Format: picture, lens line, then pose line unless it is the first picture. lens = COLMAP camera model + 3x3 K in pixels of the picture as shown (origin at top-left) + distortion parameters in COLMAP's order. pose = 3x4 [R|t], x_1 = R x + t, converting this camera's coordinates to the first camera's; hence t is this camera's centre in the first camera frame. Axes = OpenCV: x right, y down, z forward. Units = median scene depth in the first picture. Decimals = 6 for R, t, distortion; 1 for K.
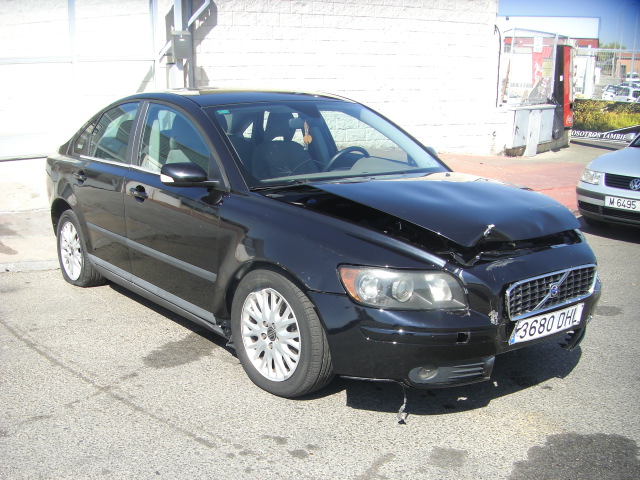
lens RADIAL K [[734.6, 0, 321.9], [0, 734.6, 244.7], [0, 0, 1]] dist [-0.162017, 0.000000]
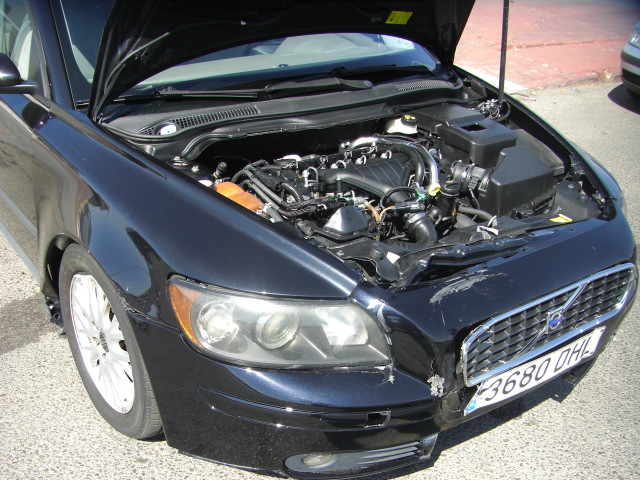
lens RADIAL K [[734.6, 0, 313.0], [0, 734.6, 260.8], [0, 0, 1]] dist [-0.162017, 0.000000]
pose [[0.997836, 0.046821, -0.046174, 0.147473], [-0.033480, 0.966071, 0.256097, -0.123369], [0.056598, -0.253996, 0.965548, 0.427807]]
